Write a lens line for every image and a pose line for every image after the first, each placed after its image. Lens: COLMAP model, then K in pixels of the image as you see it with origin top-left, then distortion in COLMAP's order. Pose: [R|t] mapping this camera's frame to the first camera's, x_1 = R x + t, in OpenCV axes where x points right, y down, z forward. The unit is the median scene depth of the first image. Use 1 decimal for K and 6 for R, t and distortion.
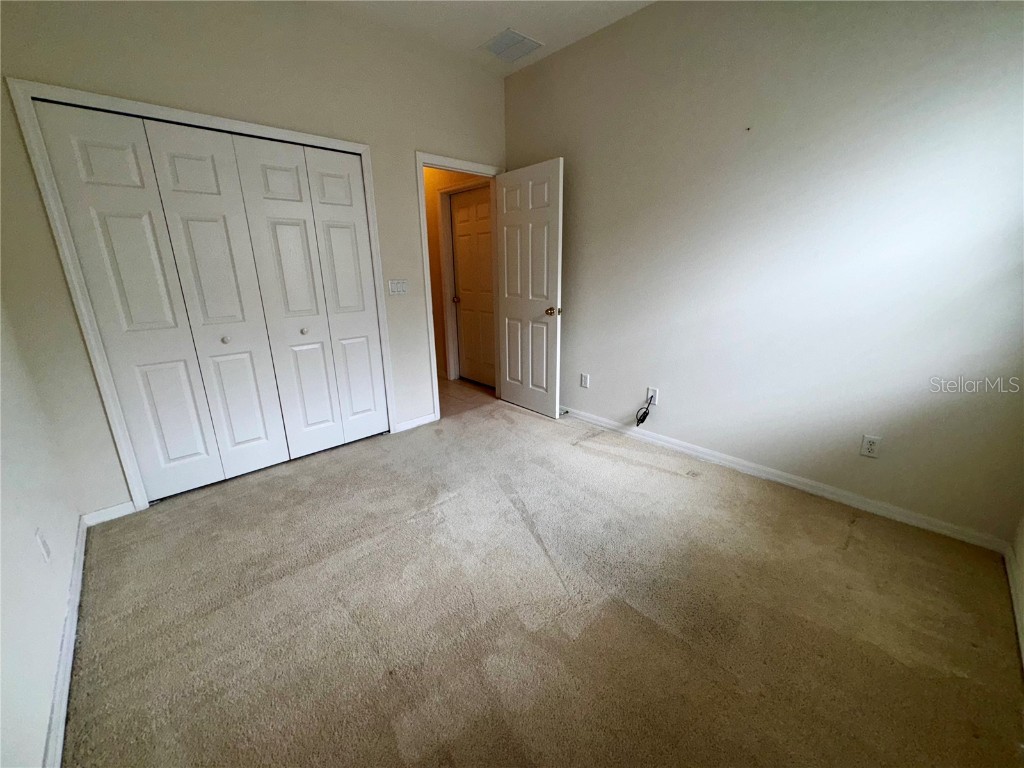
lens RADIAL K [[407.6, 0, 510.1], [0, 407.6, 381.3], [0, 0, 1]] dist [0.000451, 0.000087]
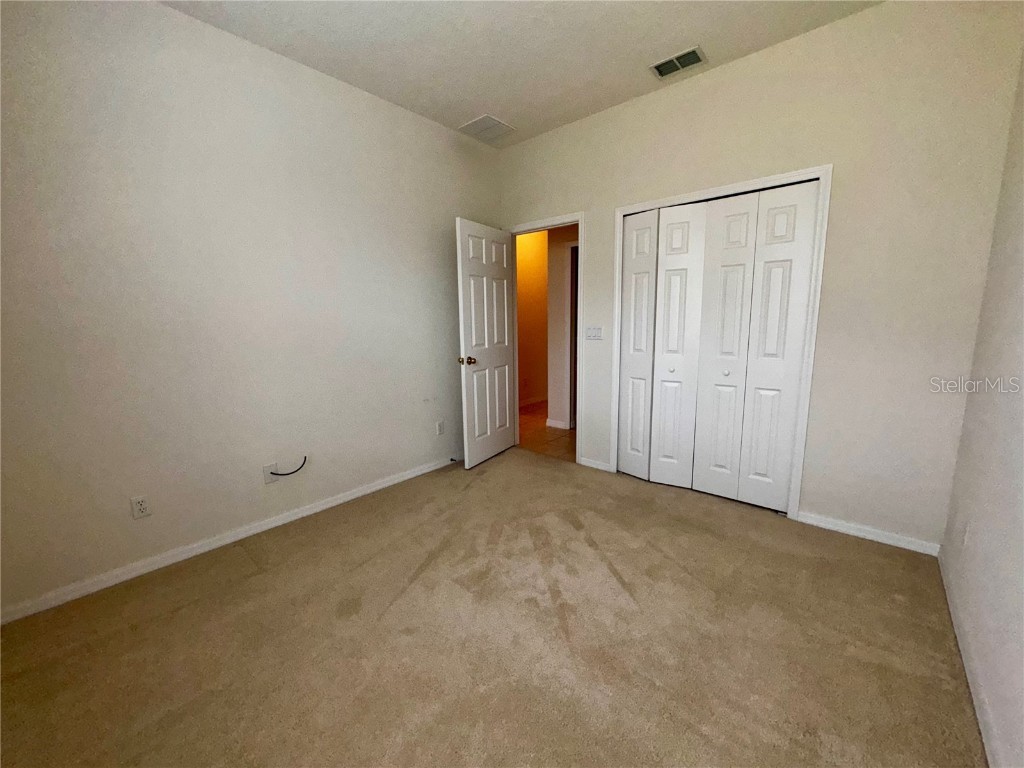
lens RADIAL K [[407.6, 0, 510.1], [0, 407.6, 381.3], [0, 0, 1]] dist [0.000451, 0.000087]
pose [[0.089847, 0.167918, -0.981698, 0.414374], [-0.257467, 0.956095, 0.139975, -0.101896], [0.962101, 0.240179, 0.129136, 0.344927]]
